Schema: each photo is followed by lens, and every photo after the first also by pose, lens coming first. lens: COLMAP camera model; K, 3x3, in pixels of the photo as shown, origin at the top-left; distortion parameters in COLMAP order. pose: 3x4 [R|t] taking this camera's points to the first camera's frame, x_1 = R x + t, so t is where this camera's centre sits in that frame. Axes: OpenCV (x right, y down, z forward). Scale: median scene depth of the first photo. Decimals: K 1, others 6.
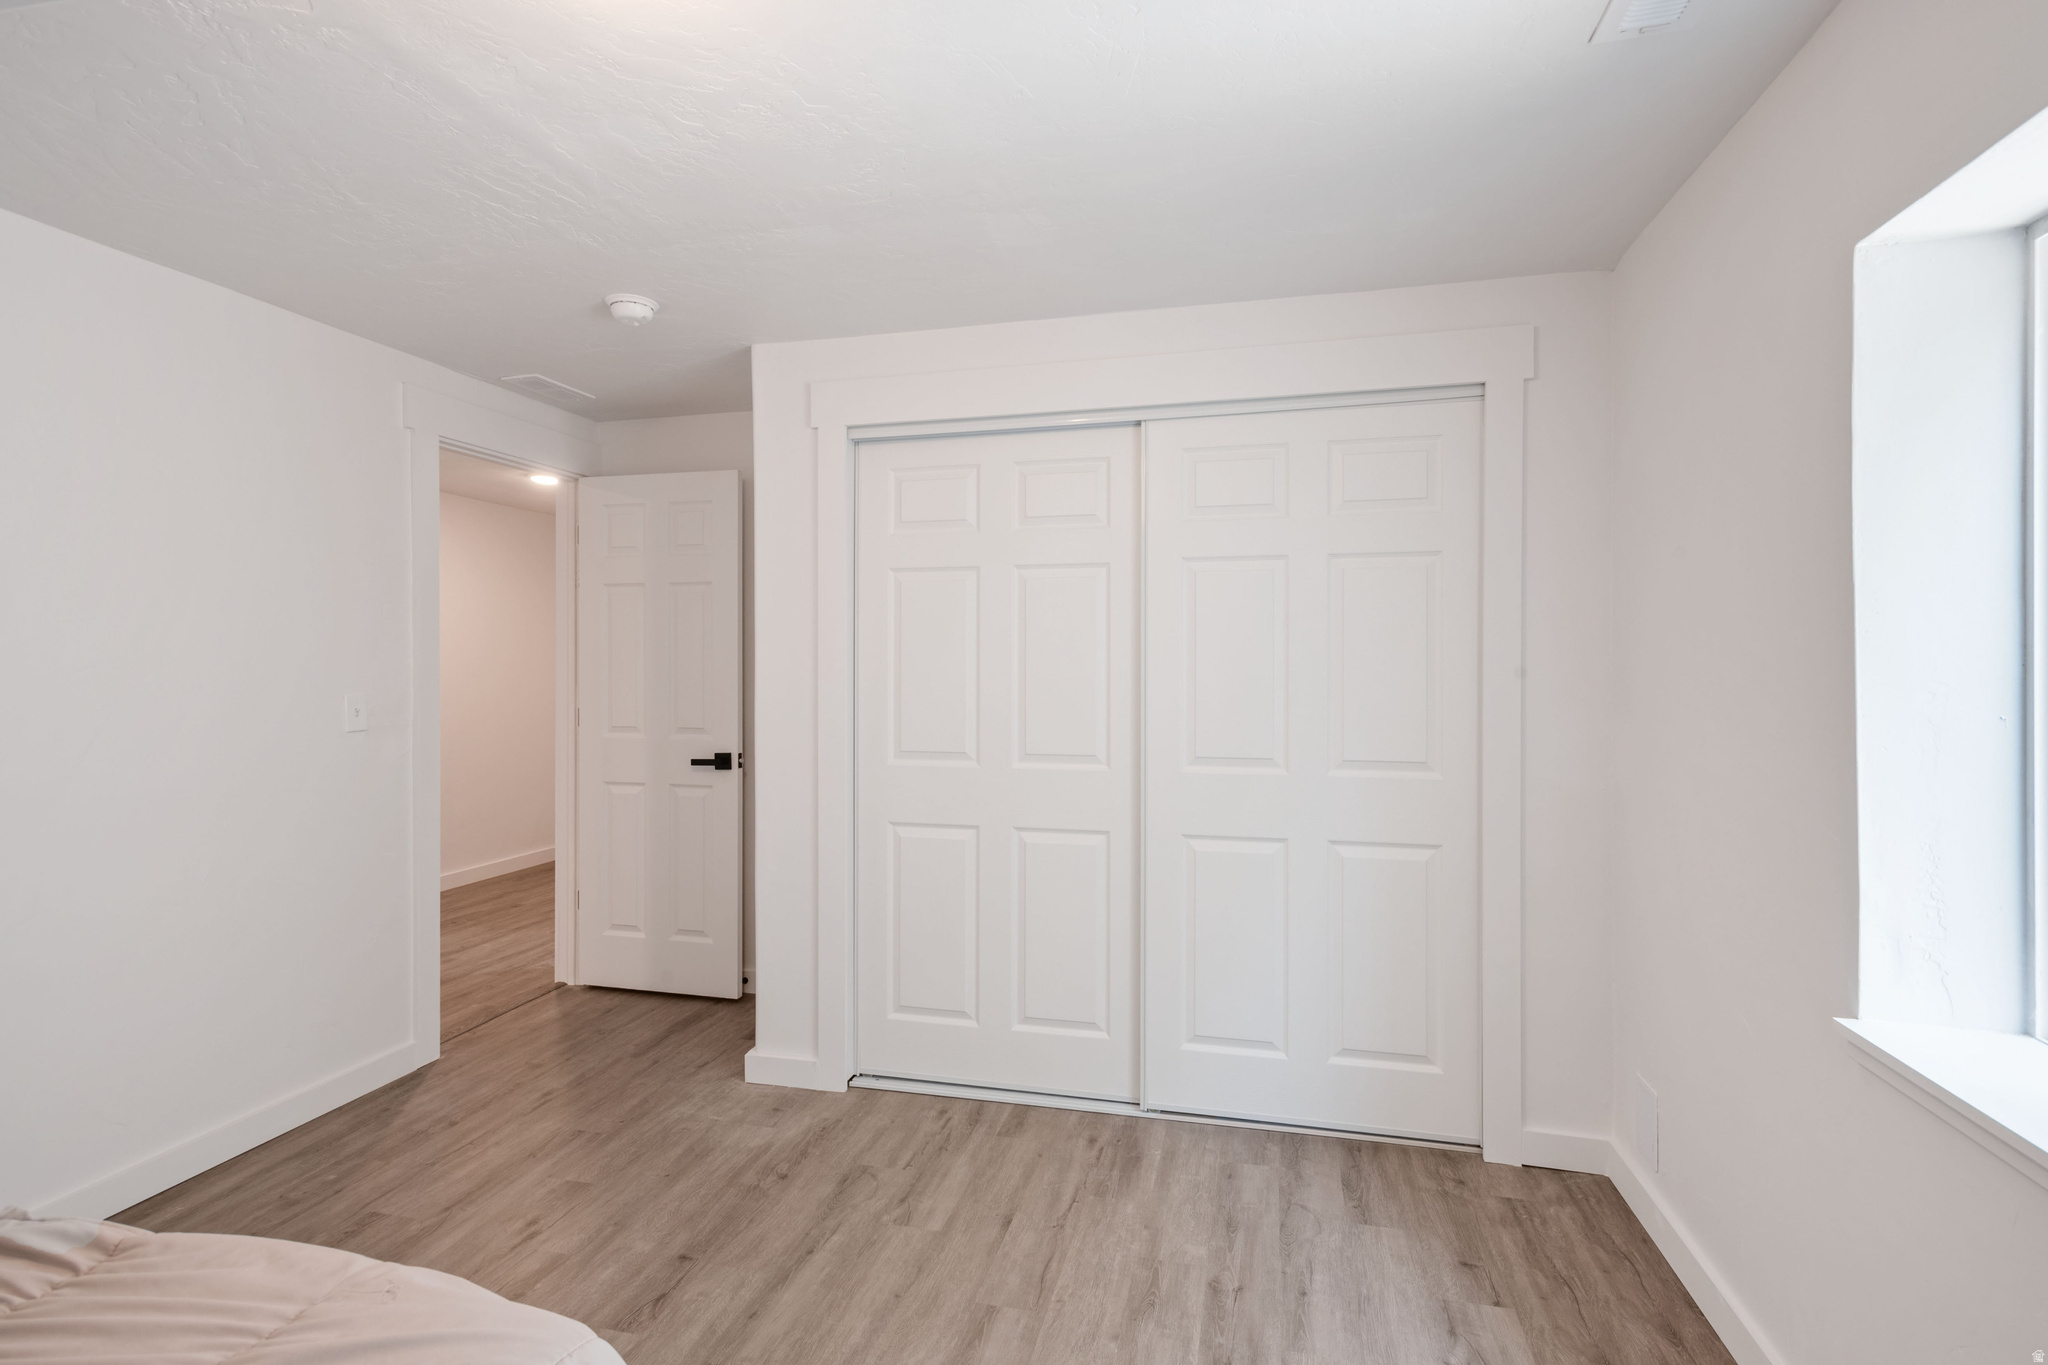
lens RADIAL K [[978.2, 0, 1013.5], [0, 978.2, 684.4], [0, 0, 1]] dist [0.004116, 0.006072]
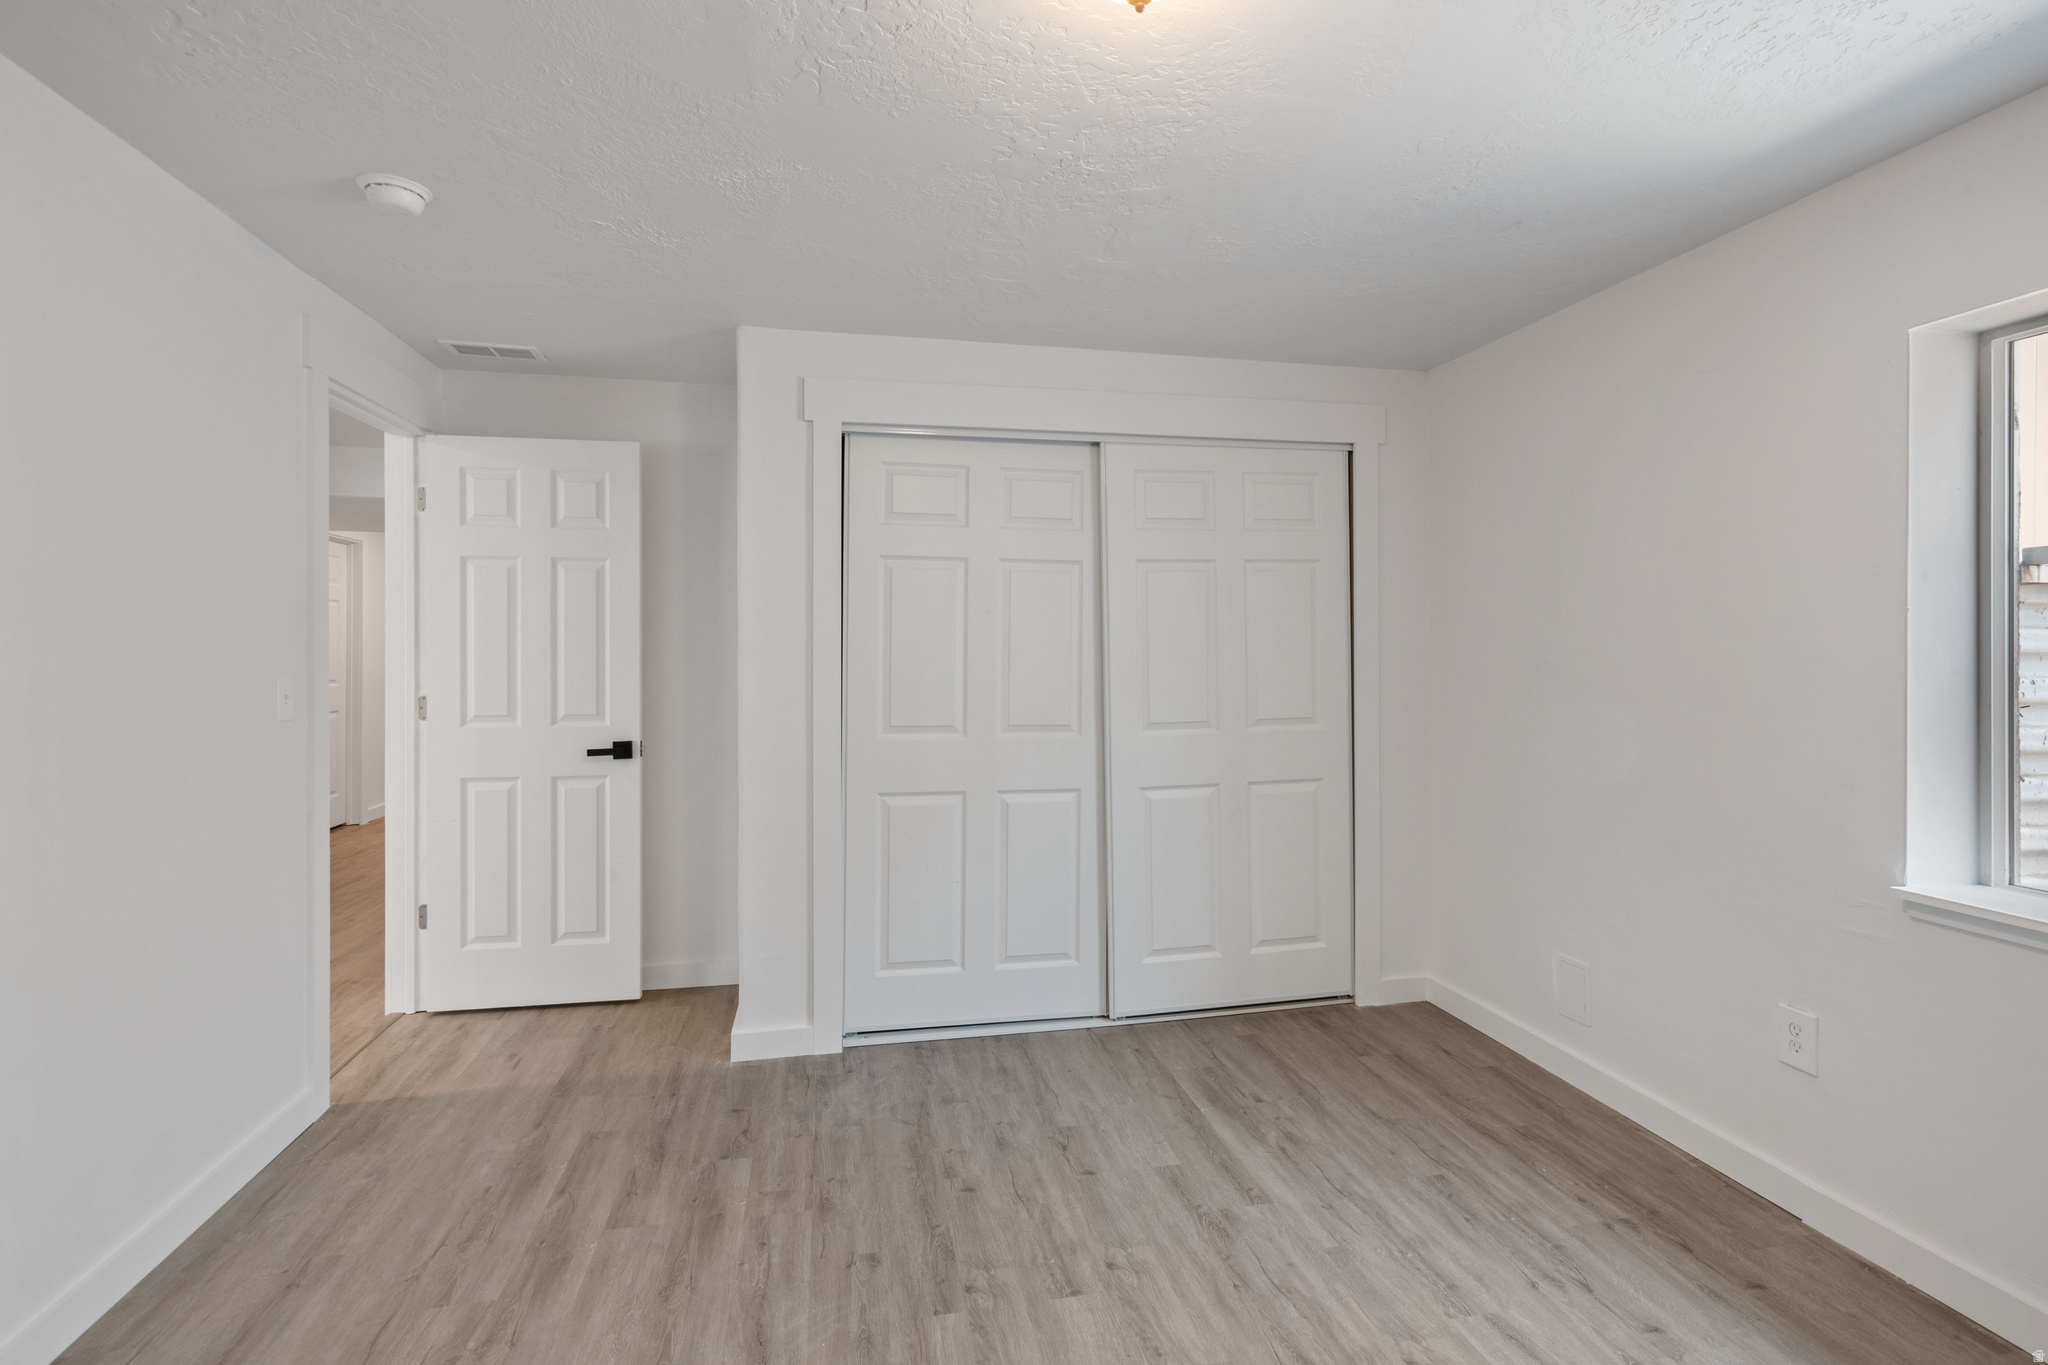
lens RADIAL K [[978.2, 0, 1032.4], [0, 978.2, 681.1], [0, 0, 1]] dist [0.004116, 0.006072]
pose [[0.902494, -0.010796, 0.430567, -0.435271], [0.010100, 0.999941, 0.003902, 0.014841], [-0.430584, 0.000828, 0.902550, -0.040055]]
